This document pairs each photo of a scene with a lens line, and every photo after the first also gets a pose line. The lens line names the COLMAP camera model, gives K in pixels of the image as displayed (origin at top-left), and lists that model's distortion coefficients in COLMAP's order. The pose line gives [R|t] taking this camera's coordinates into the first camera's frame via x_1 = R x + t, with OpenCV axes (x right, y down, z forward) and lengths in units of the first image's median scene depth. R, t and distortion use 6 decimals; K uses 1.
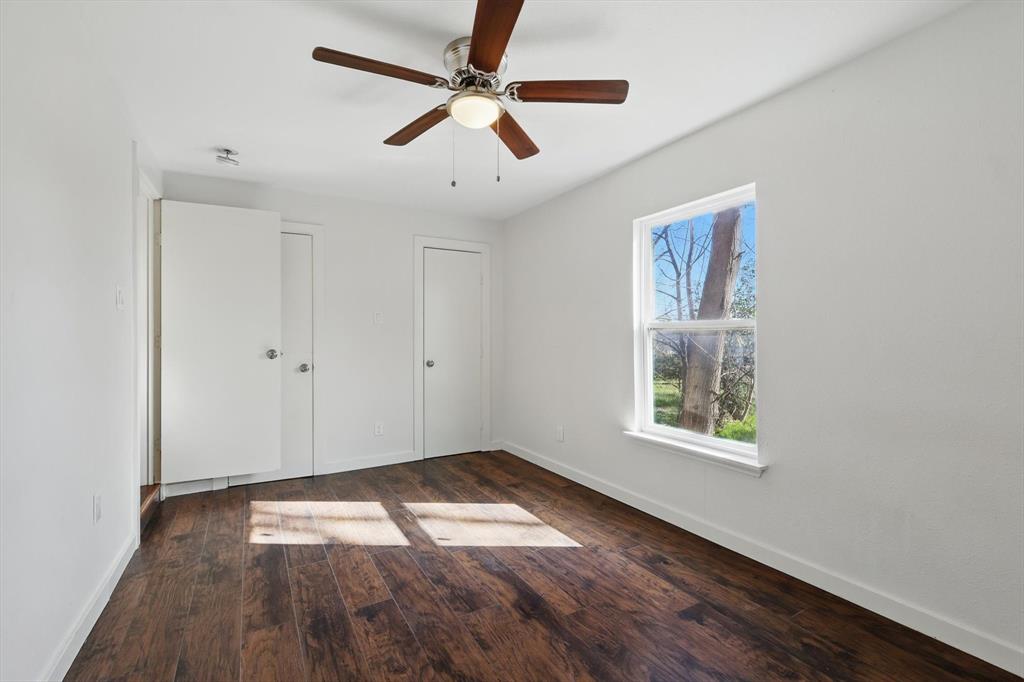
lens RADIAL K [[452.5, 0, 511.4], [0, 452.5, 336.5], [0, 0, 1]] dist [0.004328, 0.000321]
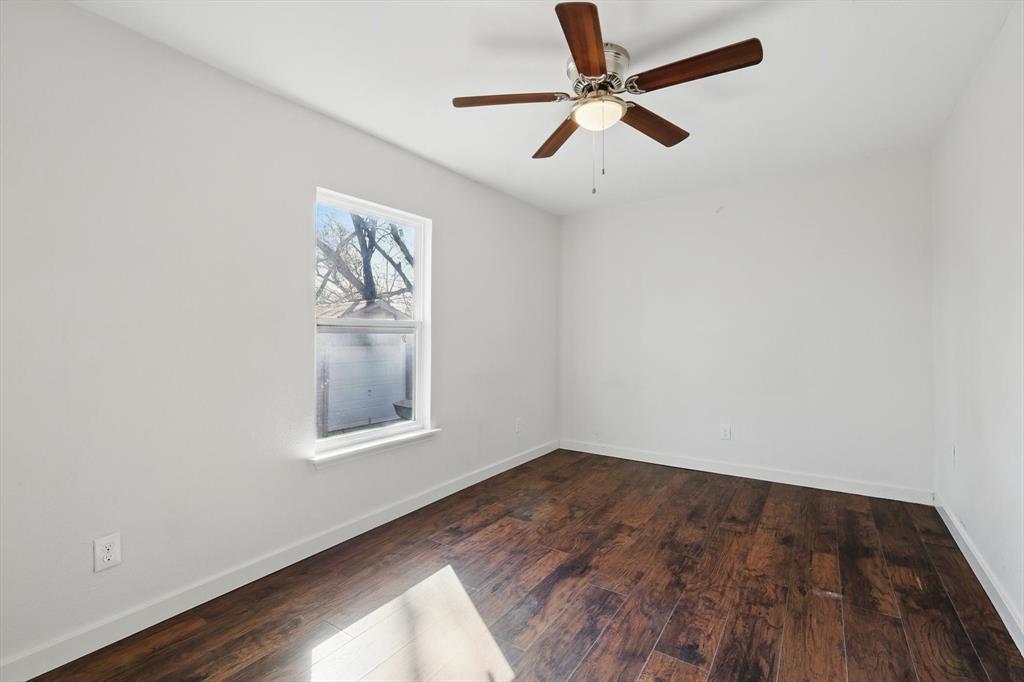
lens RADIAL K [[442.9, 0, 521.4], [0, 442.9, 334.6], [0, 0, 1]] dist [0.015717, 0.000167]
pose [[-0.433443, 0.005170, 0.901166, -0.780651], [0.001819, 0.999987, -0.004862, 0.005012], [-0.901179, -0.000469, -0.433446, 1.369889]]
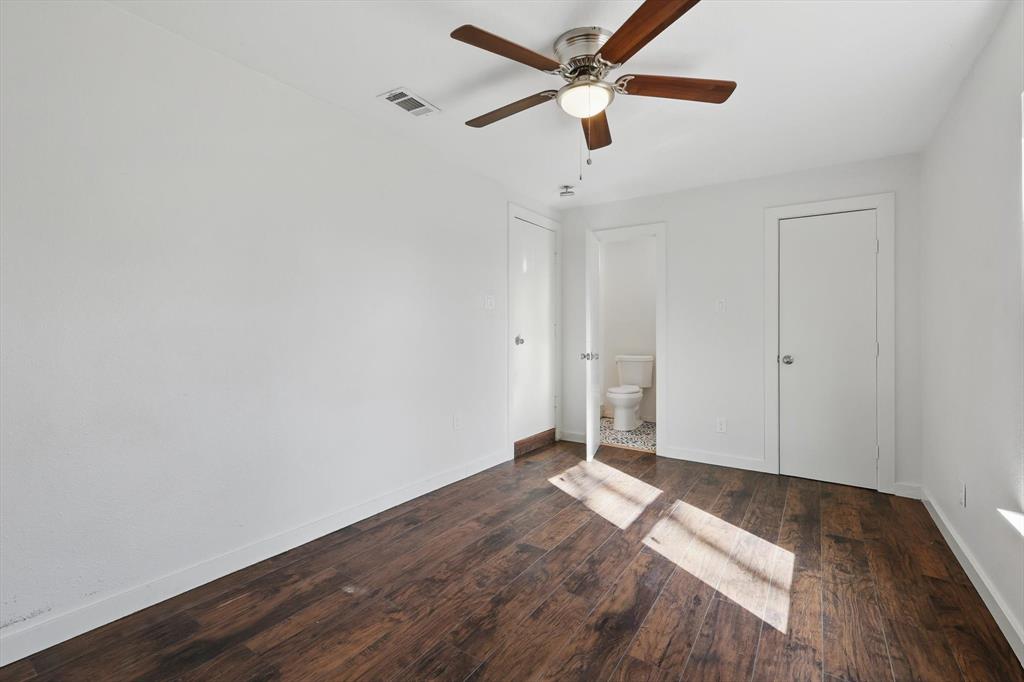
lens RADIAL K [[452.5, 0, 511.4], [0, 452.5, 336.5], [0, 0, 1]] dist [0.004328, 0.000321]
pose [[0.423437, 0.018622, -0.905734, 0.648016], [-0.002624, 0.999810, 0.019329, 0.002842], [0.905922, -0.005808, 0.423405, 0.367652]]
